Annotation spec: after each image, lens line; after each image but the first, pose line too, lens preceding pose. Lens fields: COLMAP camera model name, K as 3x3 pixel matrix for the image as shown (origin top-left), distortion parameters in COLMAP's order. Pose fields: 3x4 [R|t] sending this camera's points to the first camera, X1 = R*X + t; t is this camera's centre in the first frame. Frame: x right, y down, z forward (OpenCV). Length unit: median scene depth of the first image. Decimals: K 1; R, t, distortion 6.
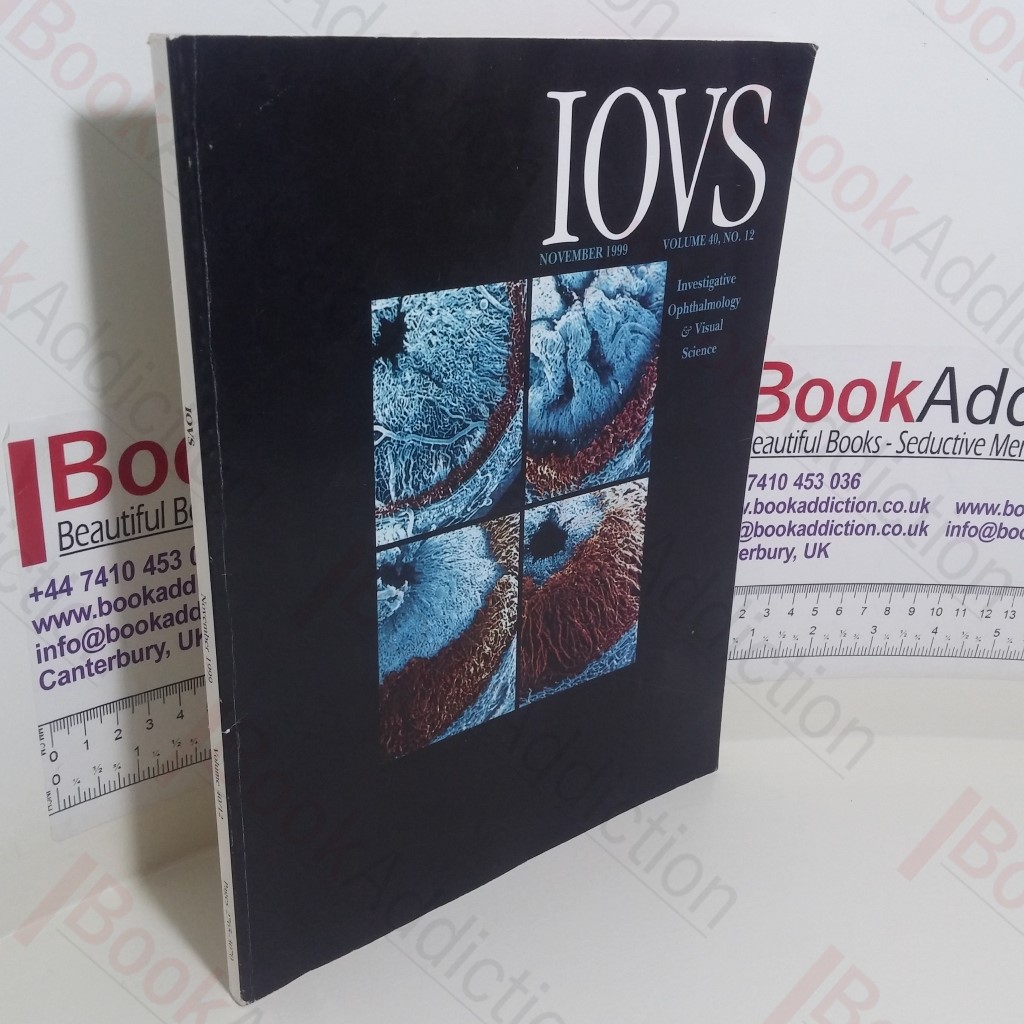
lens RADIAL K [[1231.3, 0, 502.8], [0, 1231.3, 504.0], [0, 0, 1]] dist [0.020643, 0.000000]
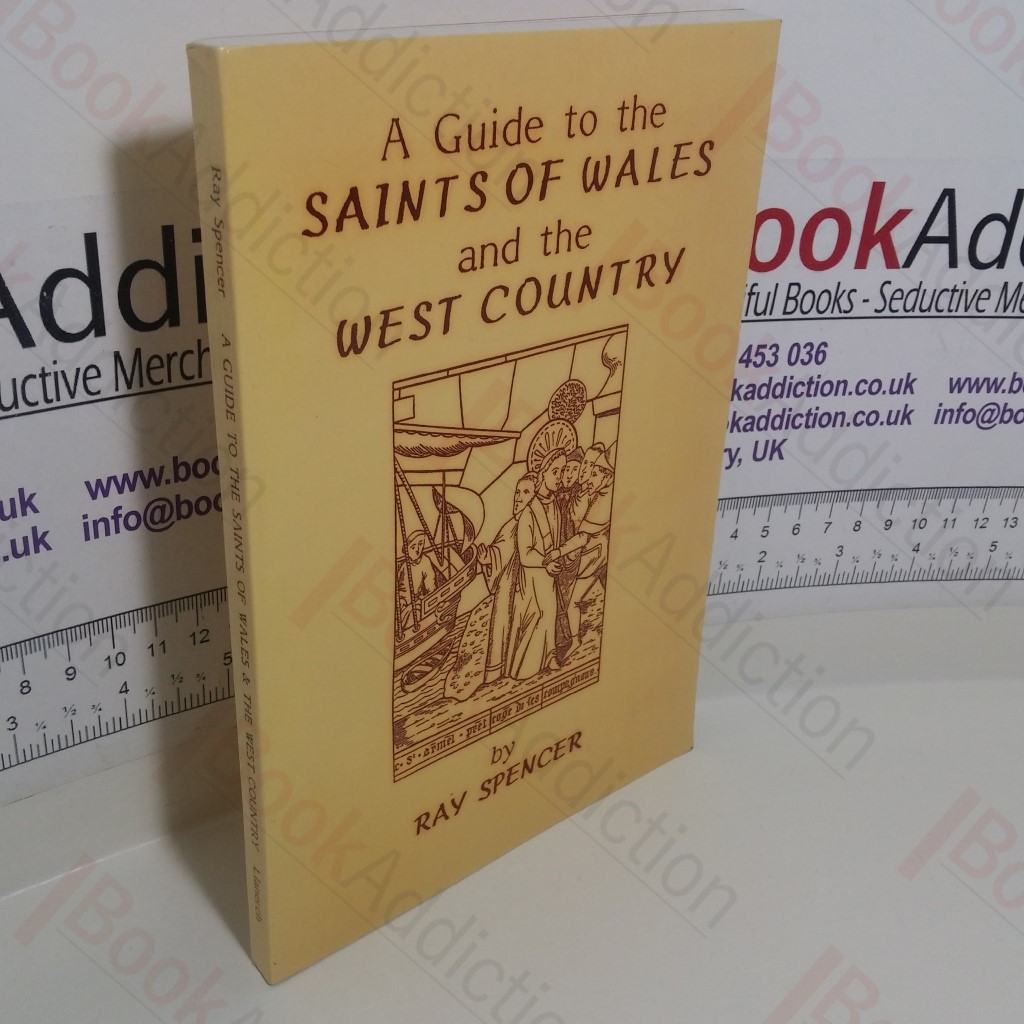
lens RADIAL K [[1231.3, 0, 523.3], [0, 1231.3, 513.2], [0, 0, 1]] dist [0.020643, 0.000000]
pose [[0.992056, -0.047047, 0.116667, 0.020129], [0.038118, 0.996254, 0.077618, 0.012702], [-0.119882, -0.072554, 0.990133, 0.290712]]
